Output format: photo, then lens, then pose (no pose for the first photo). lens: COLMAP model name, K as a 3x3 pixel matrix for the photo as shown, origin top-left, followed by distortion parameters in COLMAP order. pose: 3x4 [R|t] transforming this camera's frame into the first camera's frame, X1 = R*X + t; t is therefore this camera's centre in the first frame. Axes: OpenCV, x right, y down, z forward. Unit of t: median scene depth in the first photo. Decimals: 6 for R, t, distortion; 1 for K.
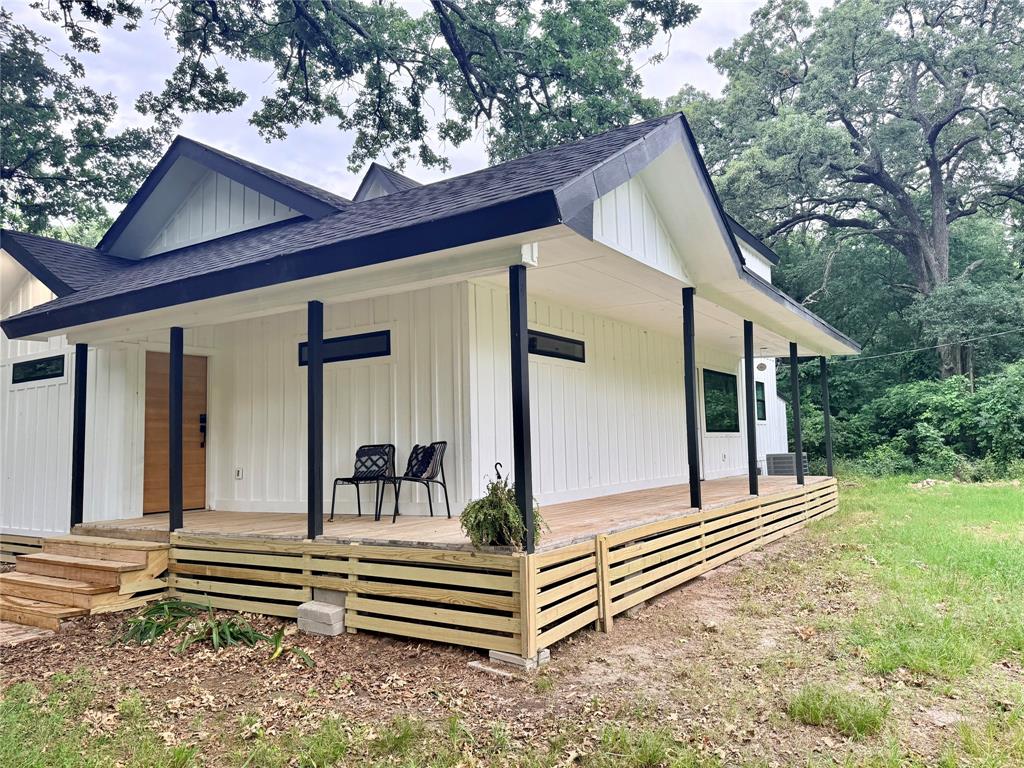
lens RADIAL K [[738.0, 0, 512.0], [0, 738.0, 384.0], [0, 0, 1]] dist [0.002227, 0.000258]
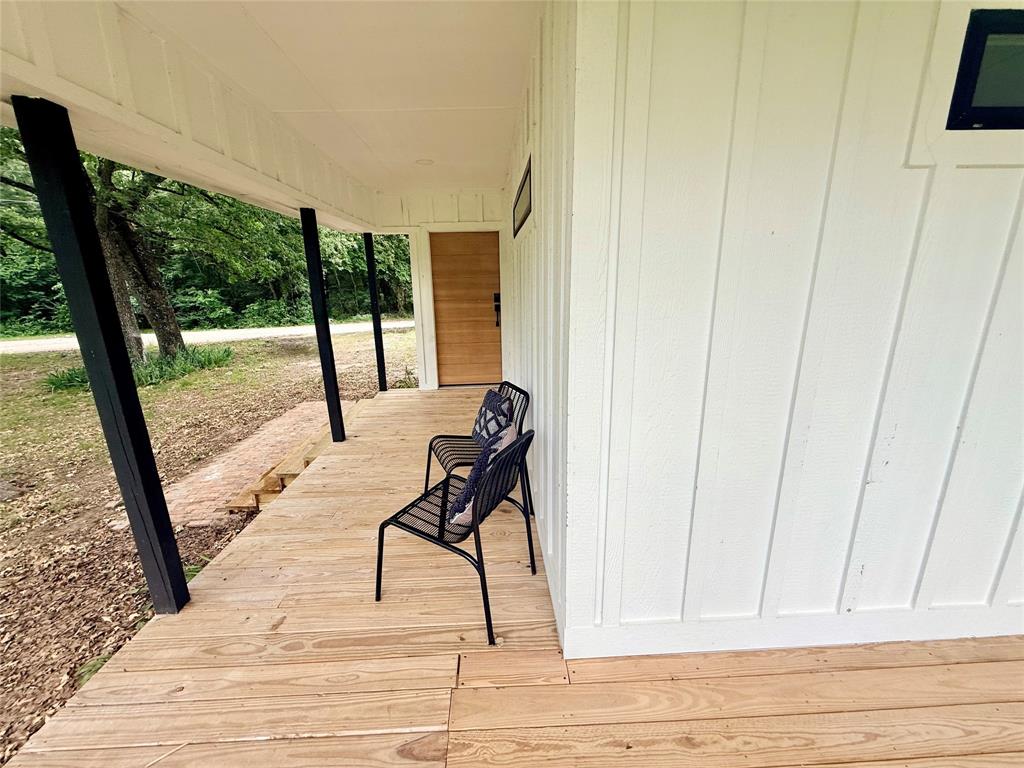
lens RADIAL K [[409.9, 0, 512.0], [0, 409.9, 384.0], [0, 0, 1]] dist [0.000232, 0.000002]
pose [[0.575465, 0.222426, -0.786999, 0.040910], [0.075704, 0.943686, 0.322065, -0.014405], [0.814315, -0.244916, 0.526219, 0.490978]]
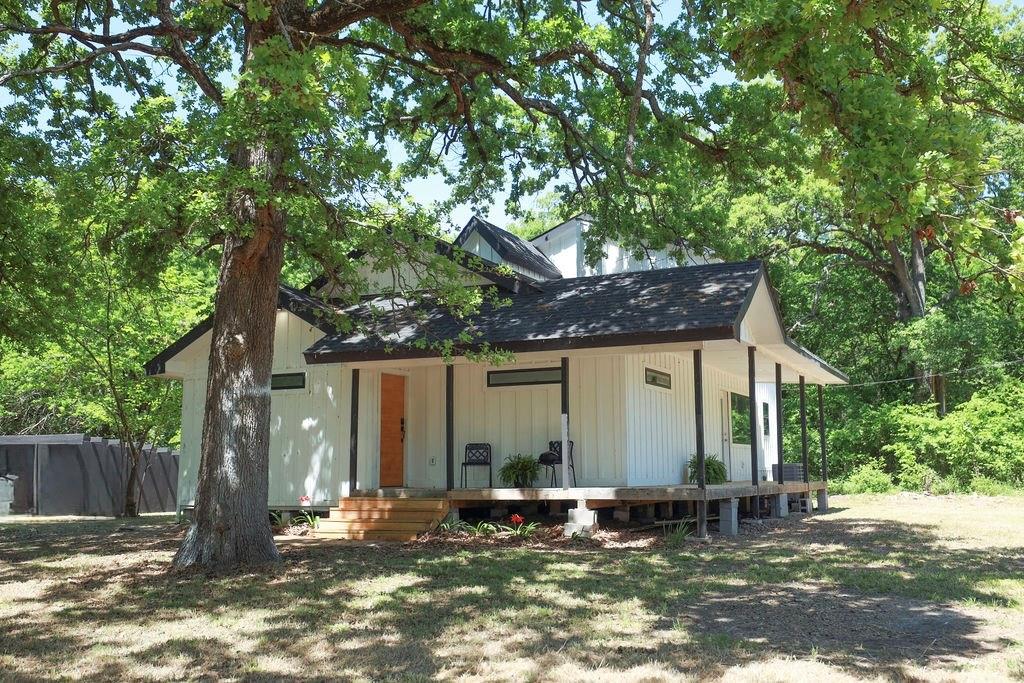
lens RADIAL K [[903.3, 0, 512.0], [0, 903.3, 341.5], [0, 0, 1]] dist [-0.002841, -0.000528]
pose [[0.994386, 0.041166, 0.097481, -0.272671], [-0.036078, 0.997921, -0.053396, -0.013670], [-0.099477, 0.049579, 0.993804, -0.500084]]
